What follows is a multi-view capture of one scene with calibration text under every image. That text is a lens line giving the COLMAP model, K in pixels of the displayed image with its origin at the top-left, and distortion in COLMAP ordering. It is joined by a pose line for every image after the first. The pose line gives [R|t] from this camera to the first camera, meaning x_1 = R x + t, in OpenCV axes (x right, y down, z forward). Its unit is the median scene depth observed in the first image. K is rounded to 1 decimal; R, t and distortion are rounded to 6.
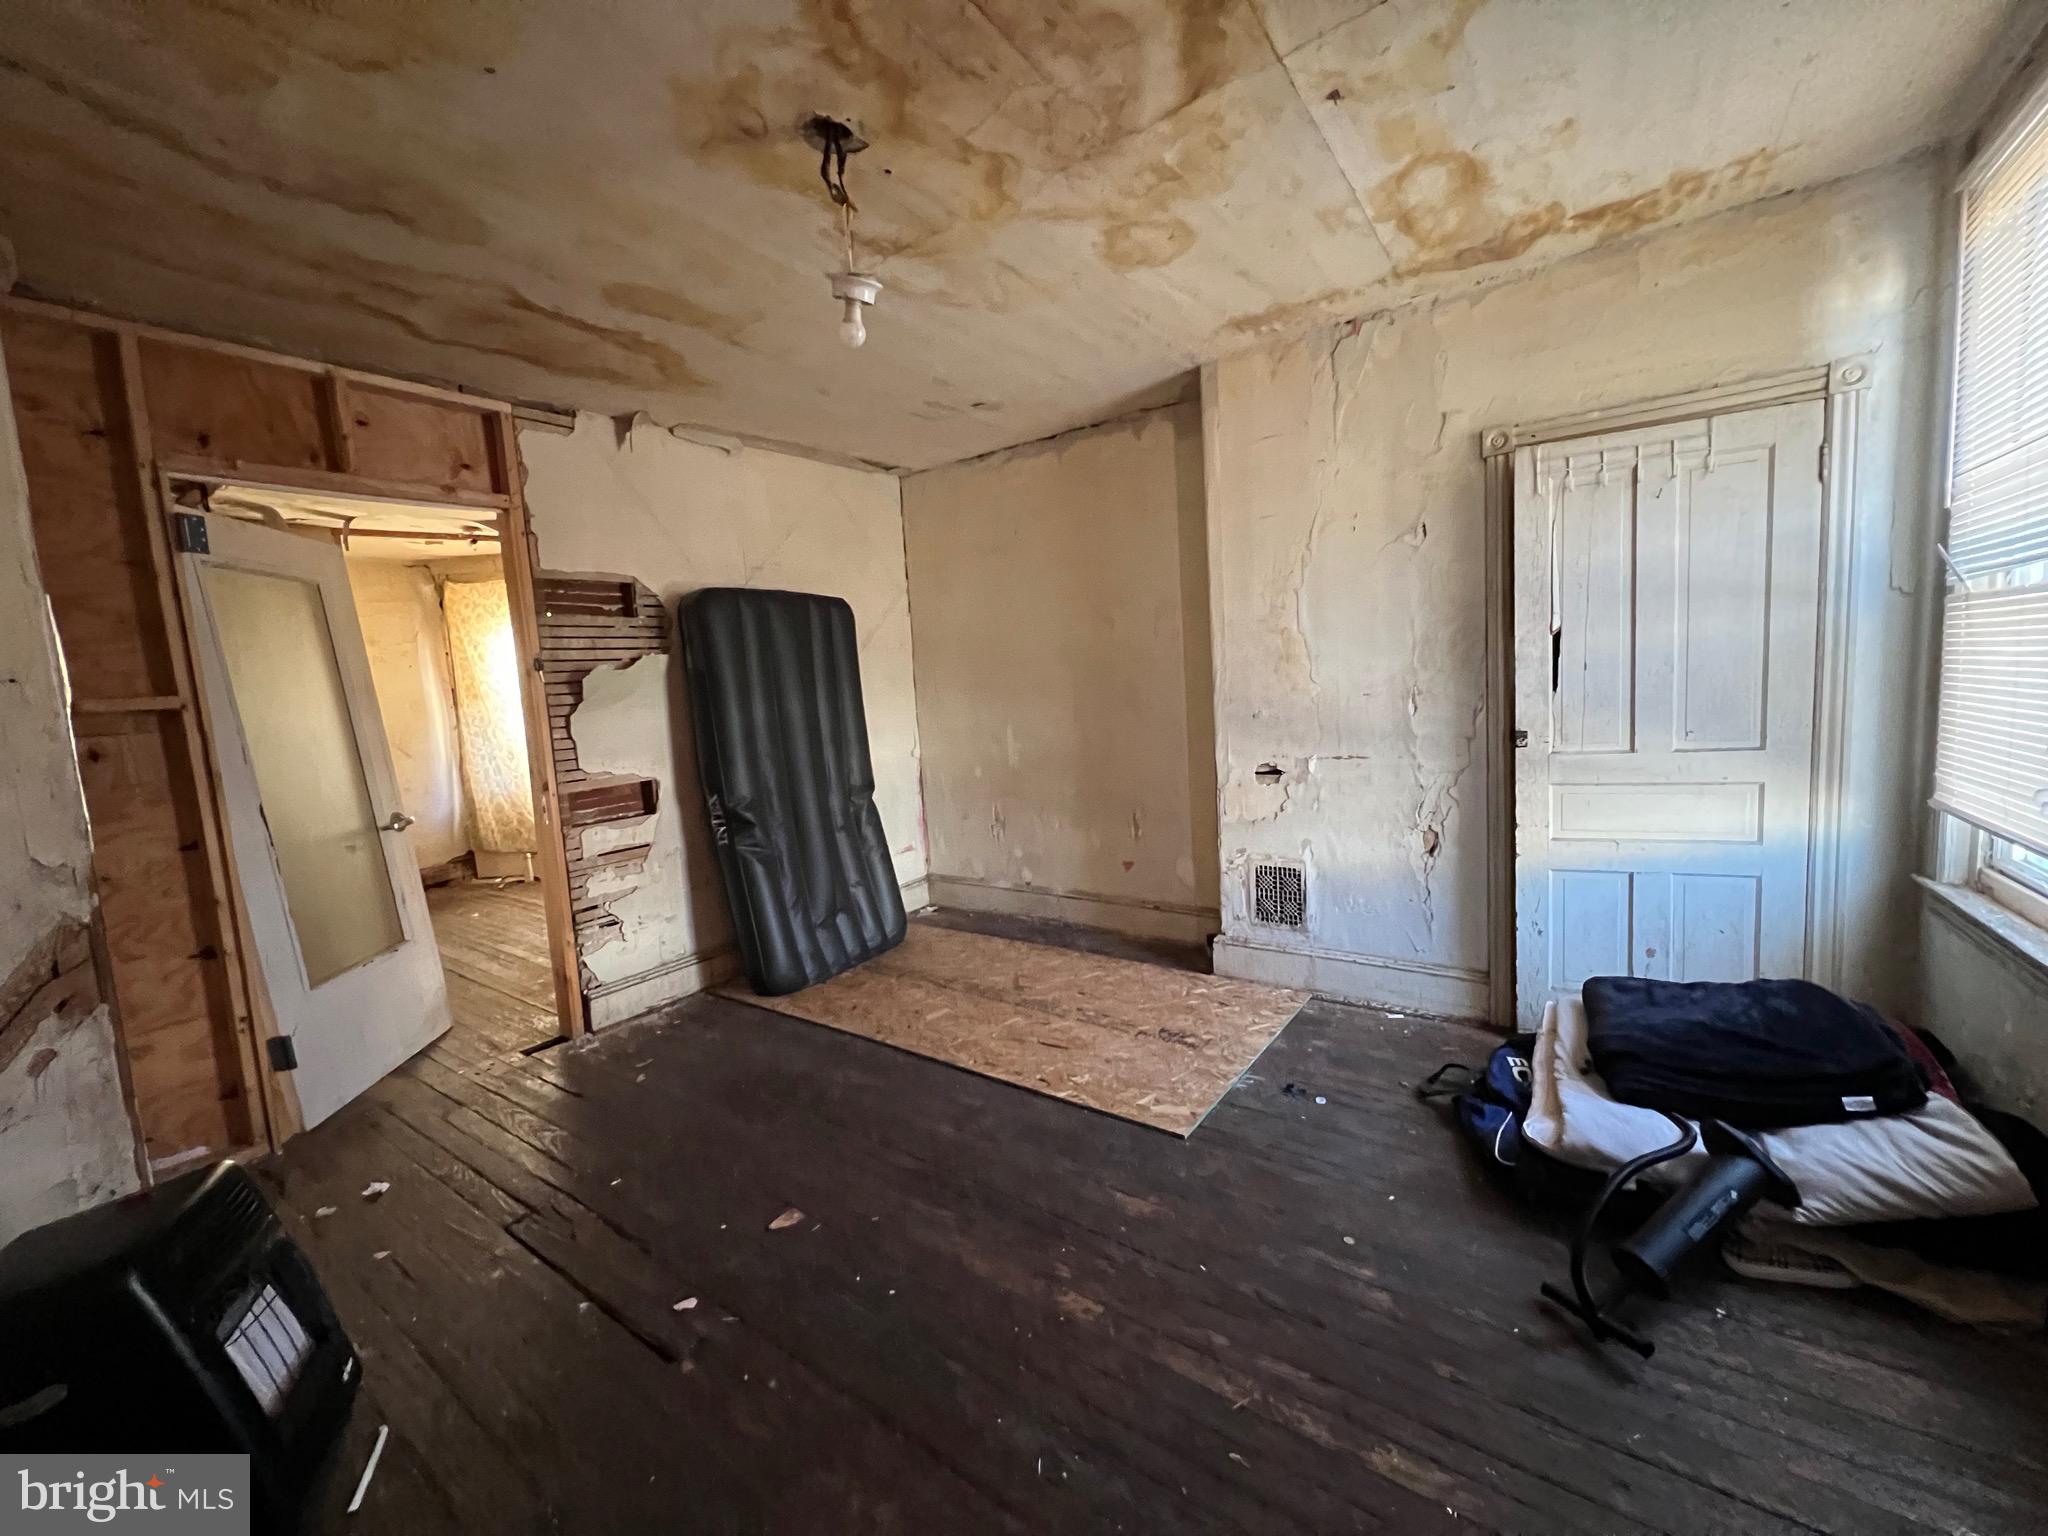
lens RADIAL K [[817.4, 0, 1028.0], [0, 817.4, 774.5], [0, 0, 1]] dist [0.000293, -0.000203]
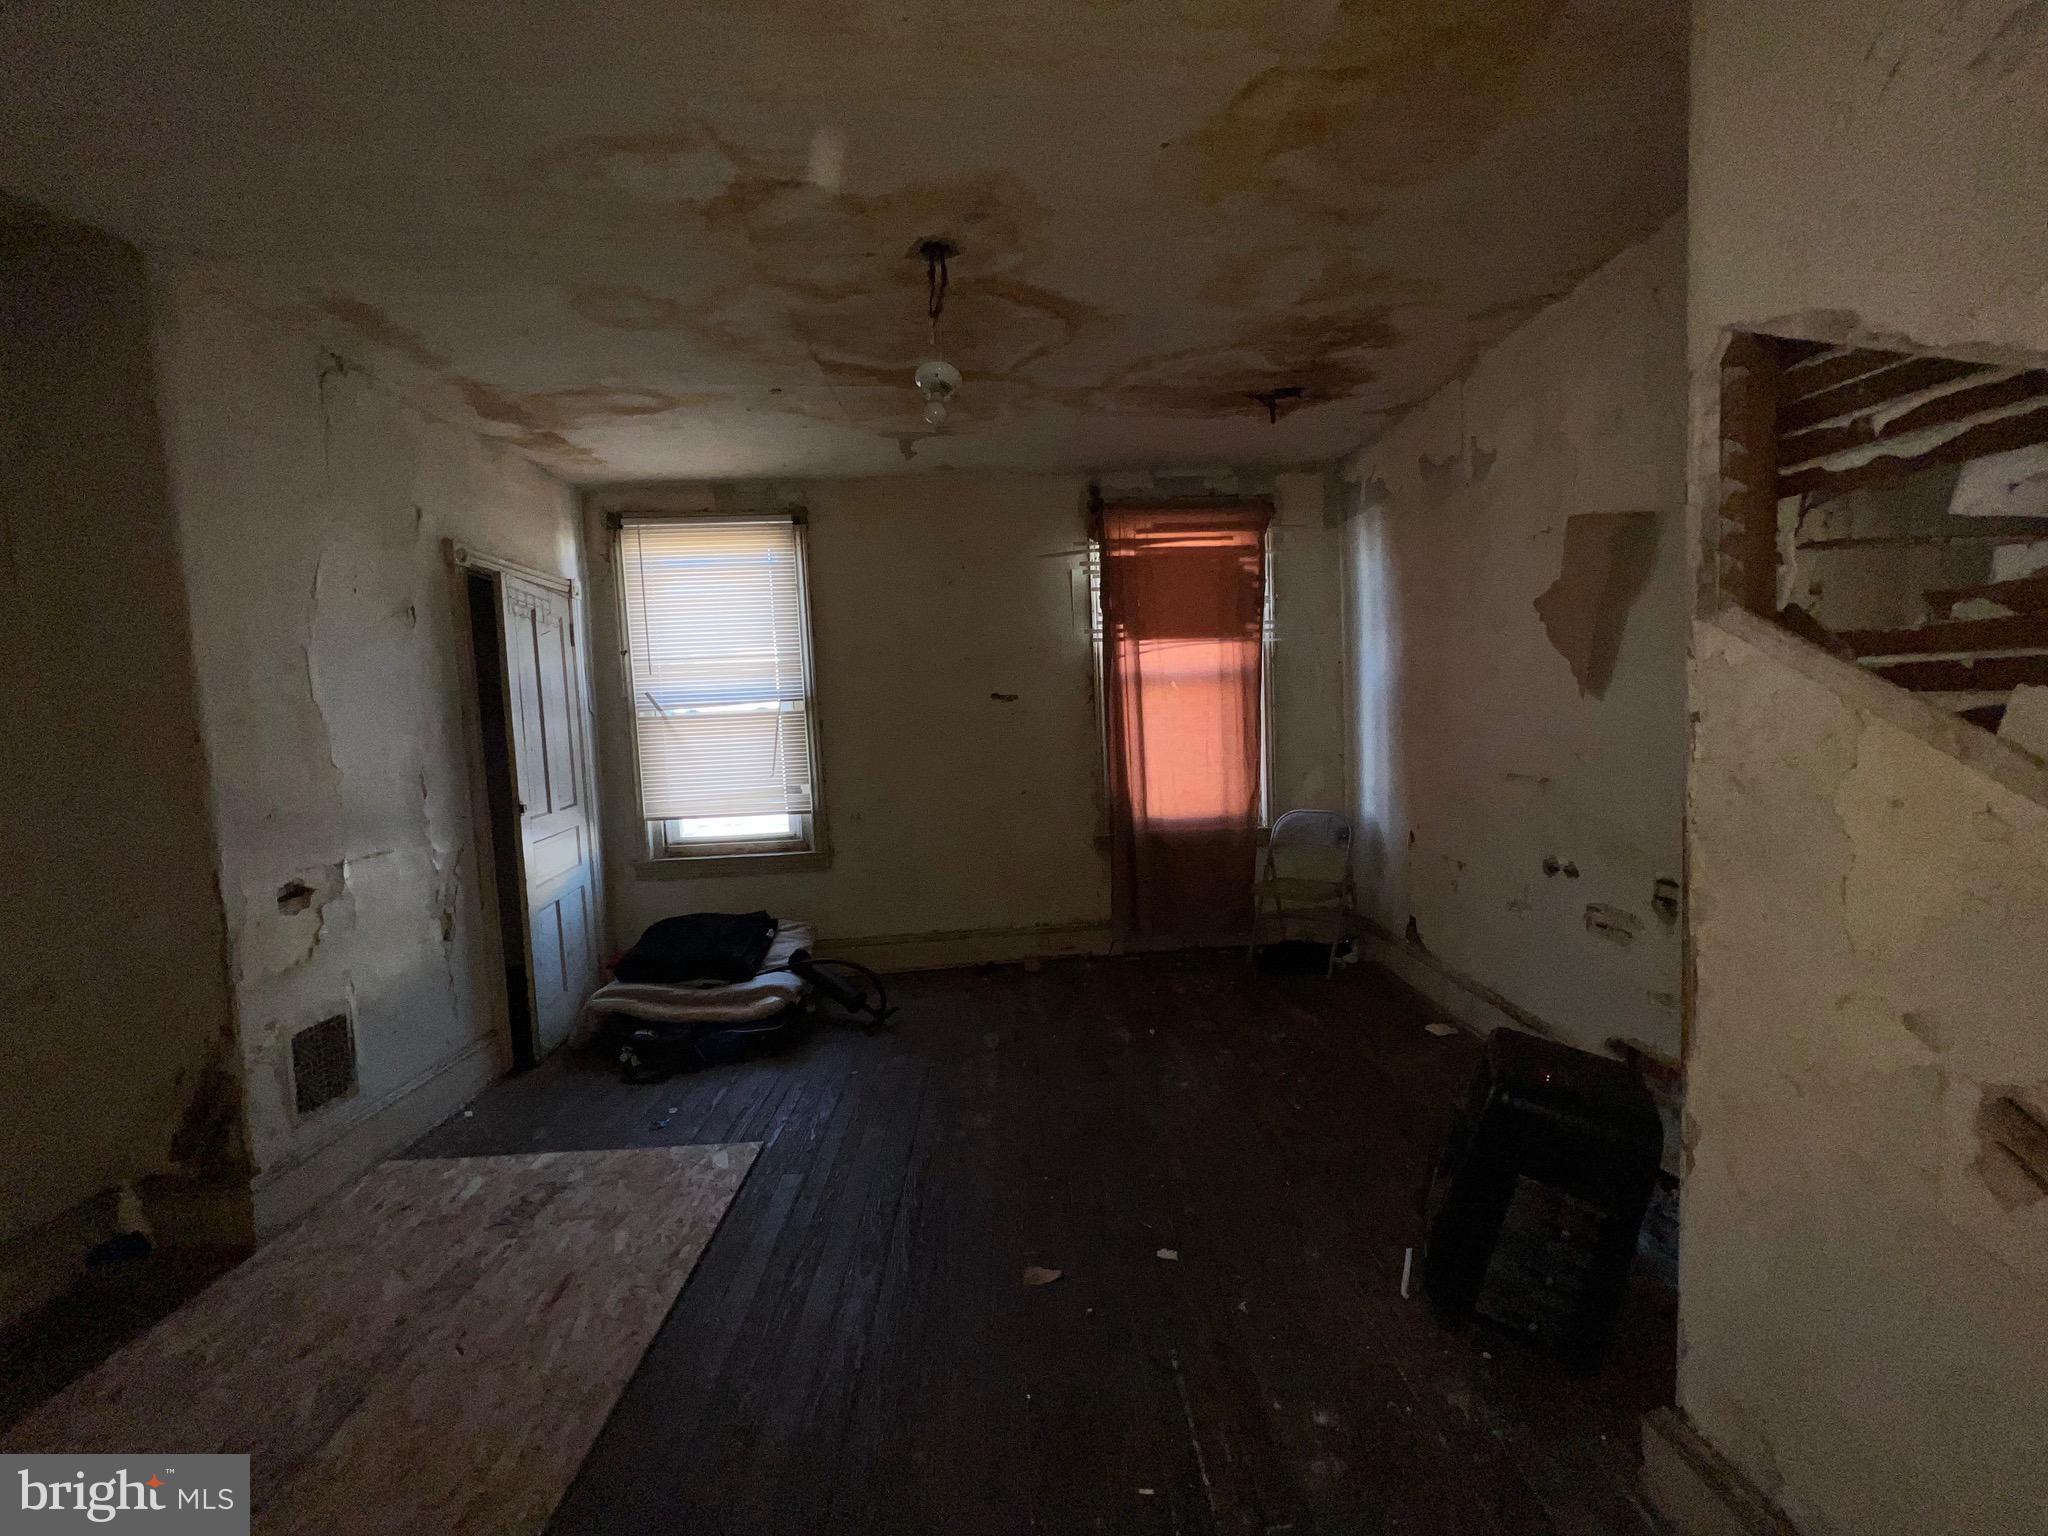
lens RADIAL K [[817.4, 0, 1017.9], [0, 817.4, 777.9], [0, 0, 1]] dist [0.000293, -0.000203]
pose [[-0.594457, 0.027289, 0.803664, -0.850093], [0.170538, 0.980968, 0.092835, -0.079926], [-0.785835, 0.192242, -0.587797, 1.193387]]
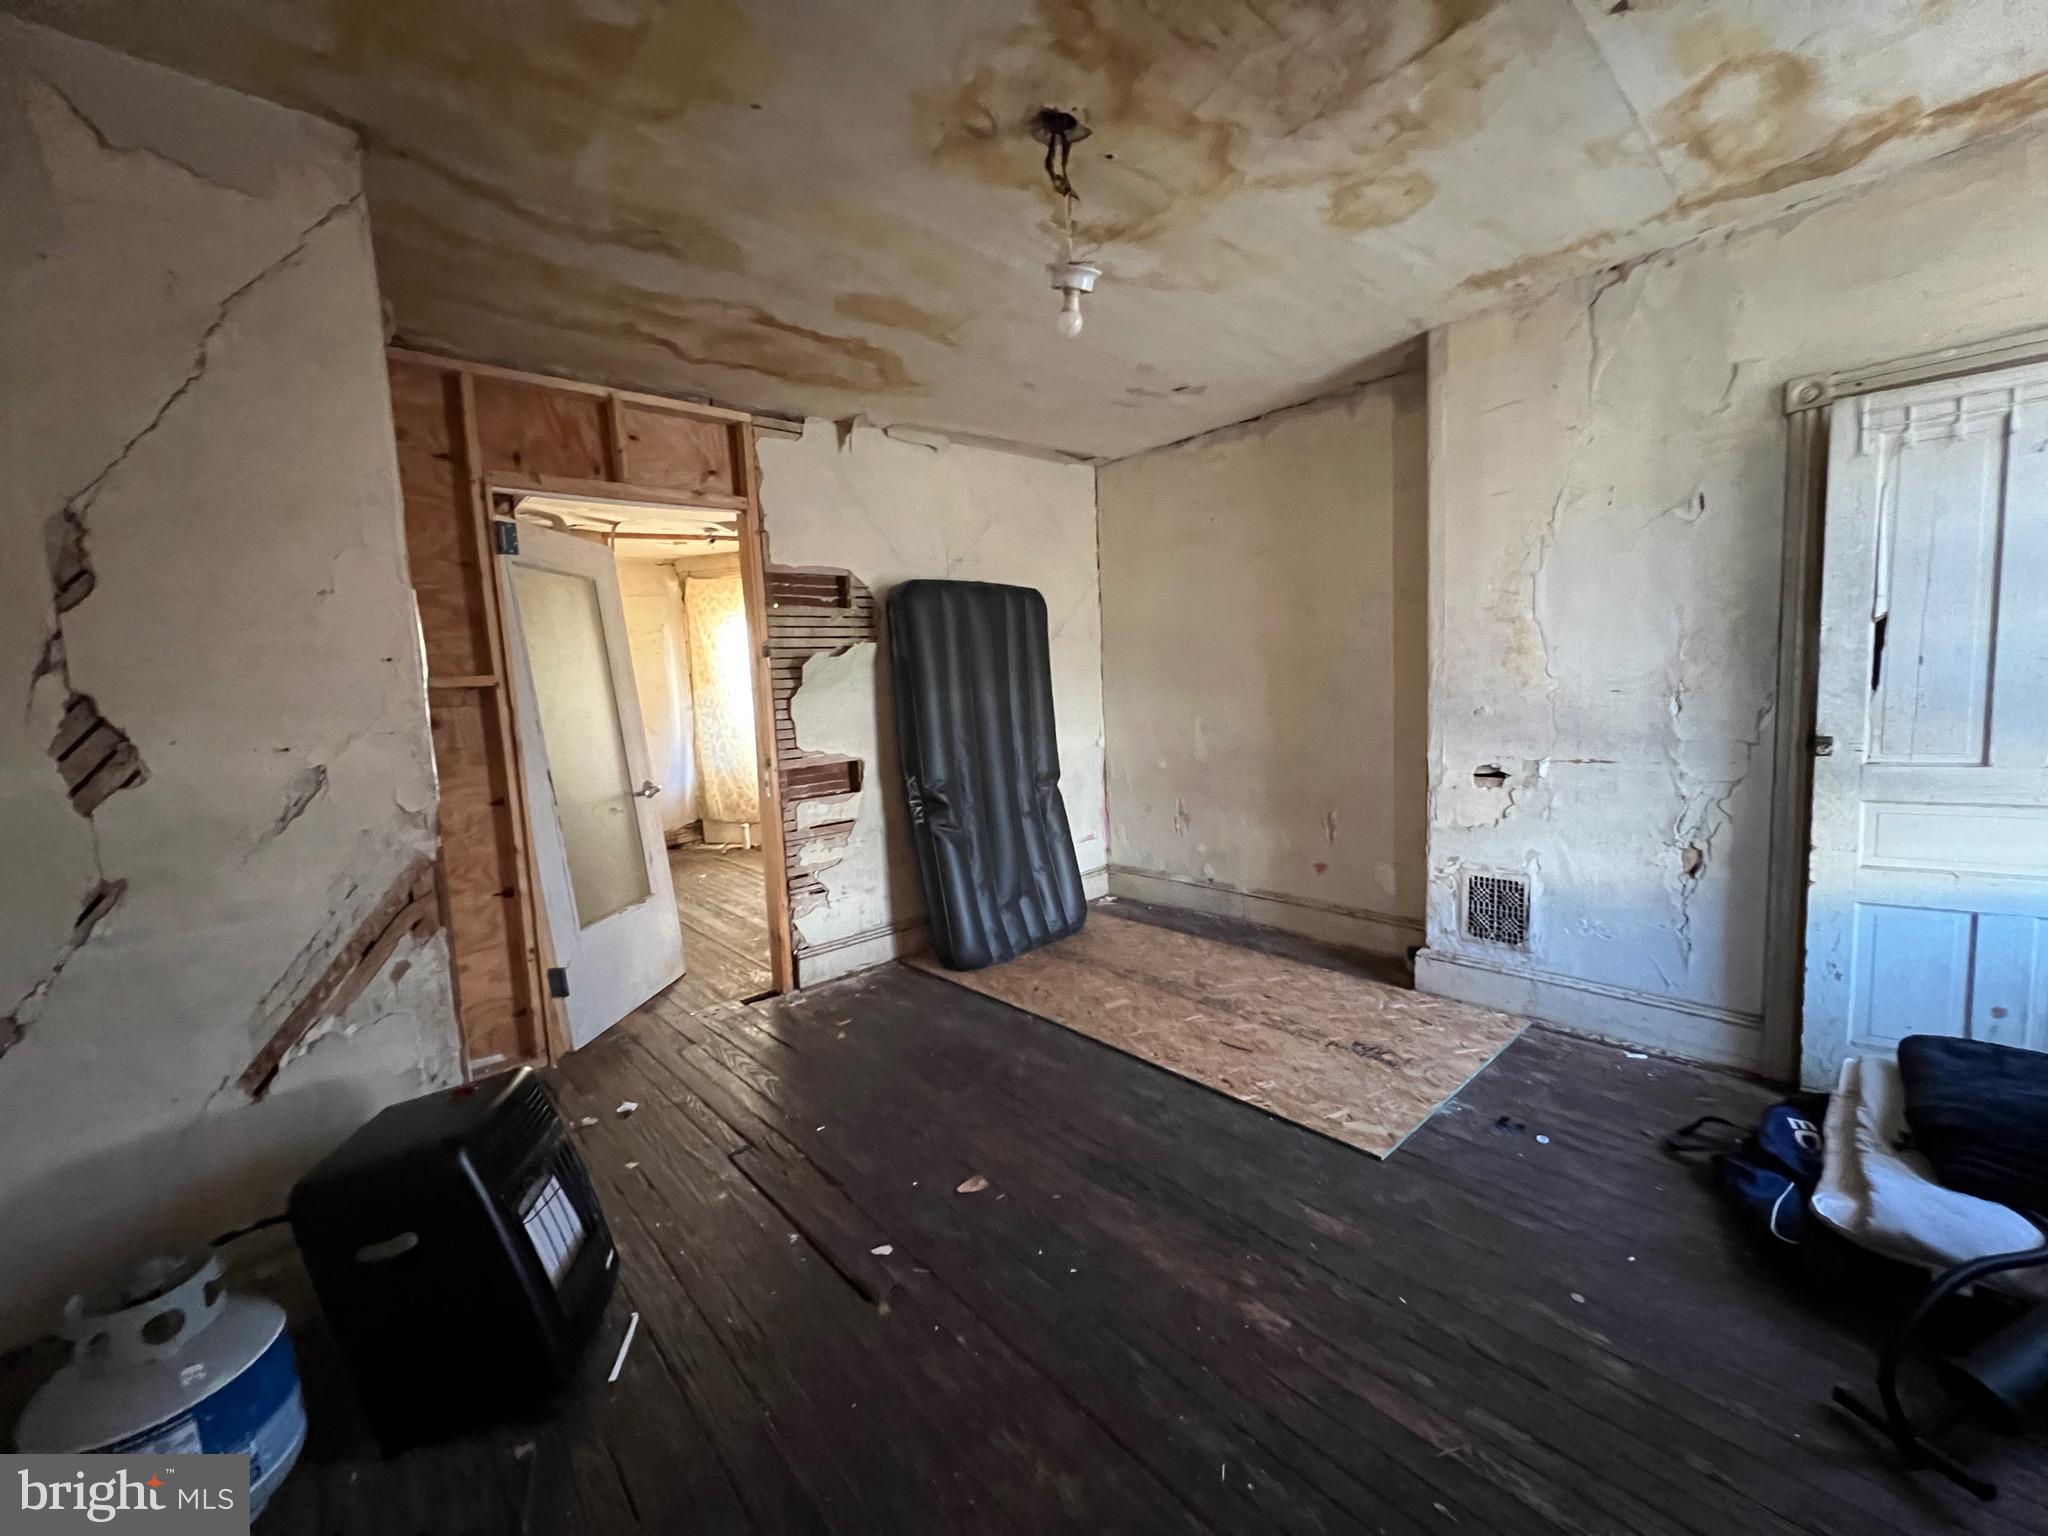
lens RADIAL K [[817.4, 0, 1028.8], [0, 817.4, 774.3], [0, 0, 1]] dist [0.000293, -0.000203]
pose [[0.976752, 0.037561, -0.211057, -0.020549], [-0.035416, 0.999275, 0.013935, 0.003317], [0.211428, -0.006136, 0.977374, 0.000134]]
